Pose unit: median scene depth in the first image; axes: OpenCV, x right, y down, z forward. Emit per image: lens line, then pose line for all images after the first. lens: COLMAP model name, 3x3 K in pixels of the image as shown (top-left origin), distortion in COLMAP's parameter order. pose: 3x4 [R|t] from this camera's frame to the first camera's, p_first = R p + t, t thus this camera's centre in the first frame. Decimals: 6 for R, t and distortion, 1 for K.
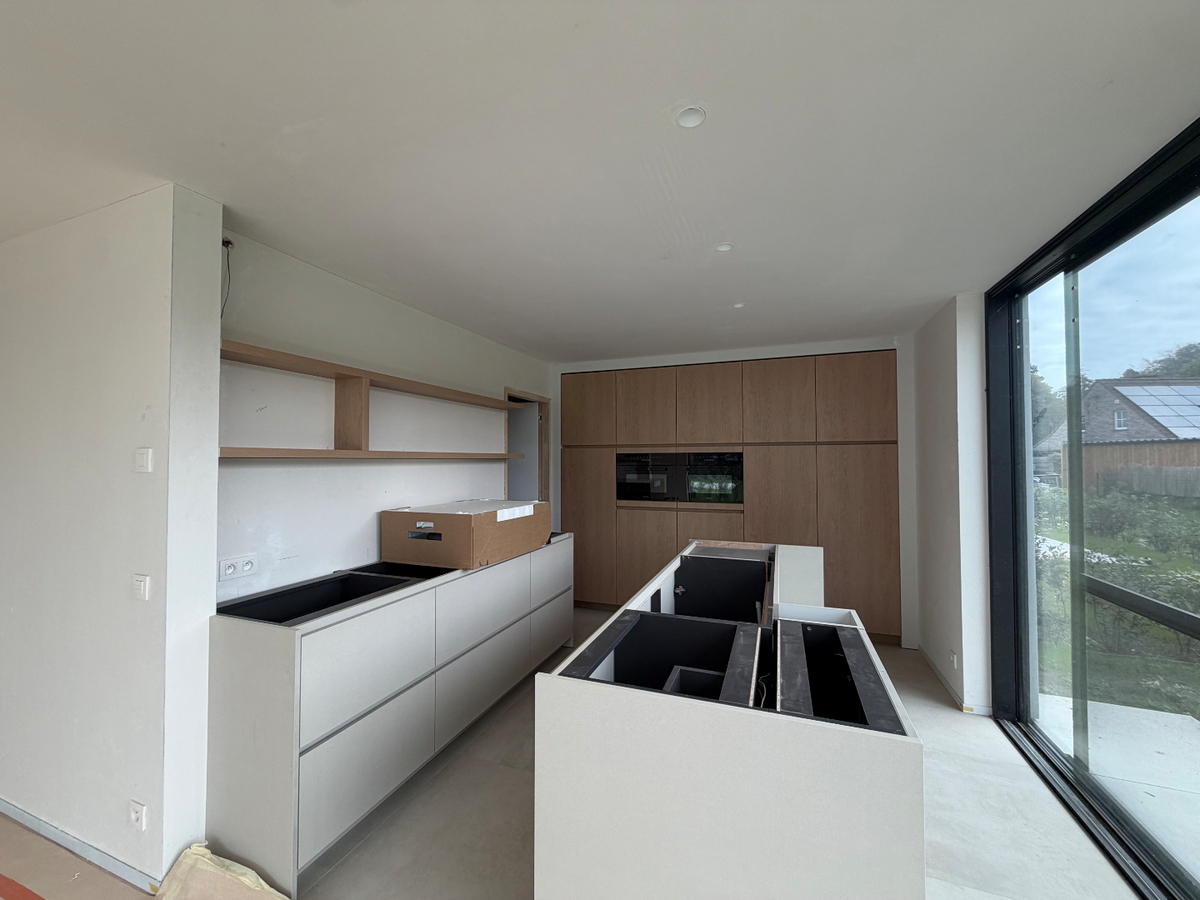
lens RADIAL K [[474.8, 0, 597.3], [0, 474.8, 449.1], [0, 0, 1]] dist [-0.001447, 0.000300]
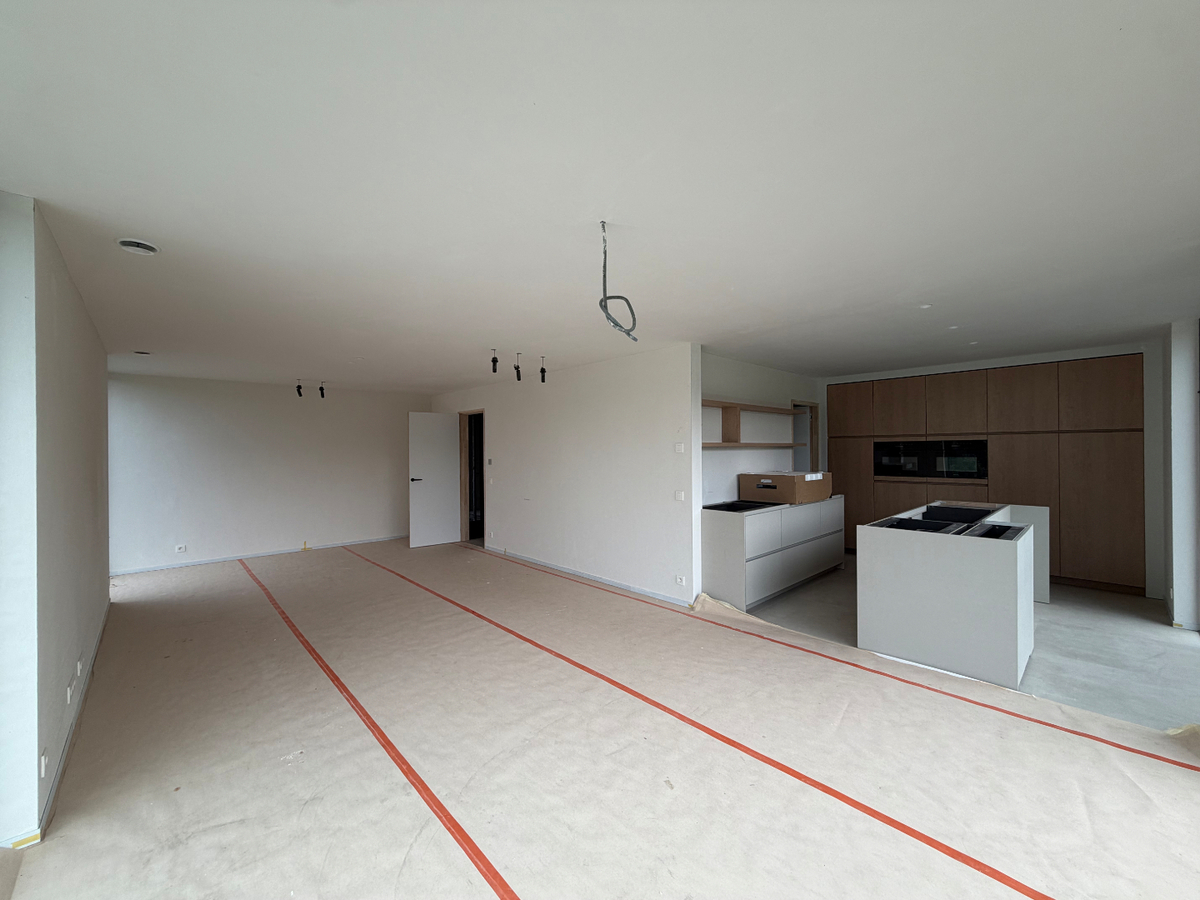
lens RADIAL K [[474.8, 0, 596.2], [0, 474.8, 453.4], [0, 0, 1]] dist [-0.001447, 0.000300]
pose [[0.899141, -0.003127, -0.437648, -0.096222], [0.017475, 0.999434, 0.028761, -0.012906], [0.437310, -0.033508, 0.898686, -0.695721]]
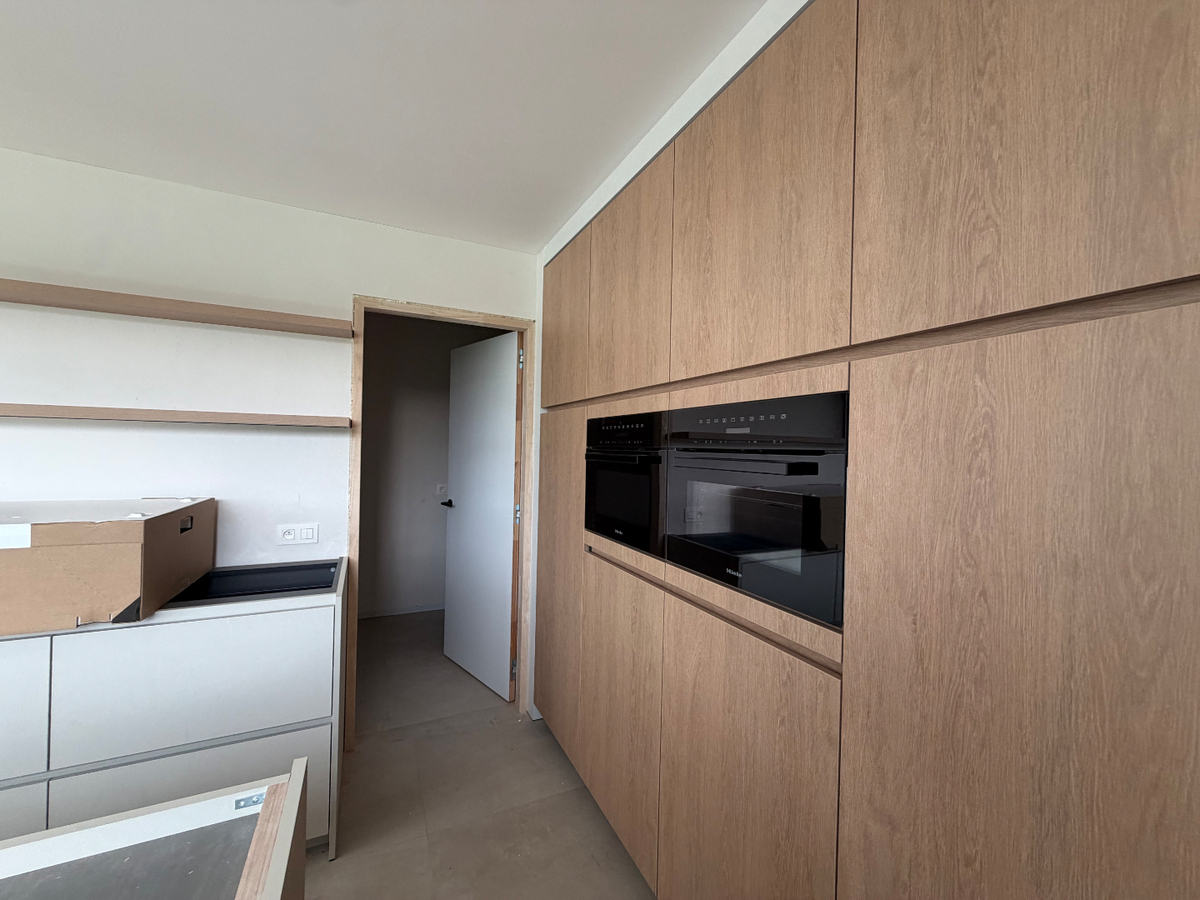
lens RADIAL K [[474.8, 0, 593.8], [0, 474.8, 448.5], [0, 0, 1]] dist [-0.001447, 0.000300]
pose [[0.726439, 0.020227, -0.686933, 0.402738], [-0.007047, 0.999733, 0.021984, 0.031365], [0.687194, -0.011129, 0.726388, 0.835715]]
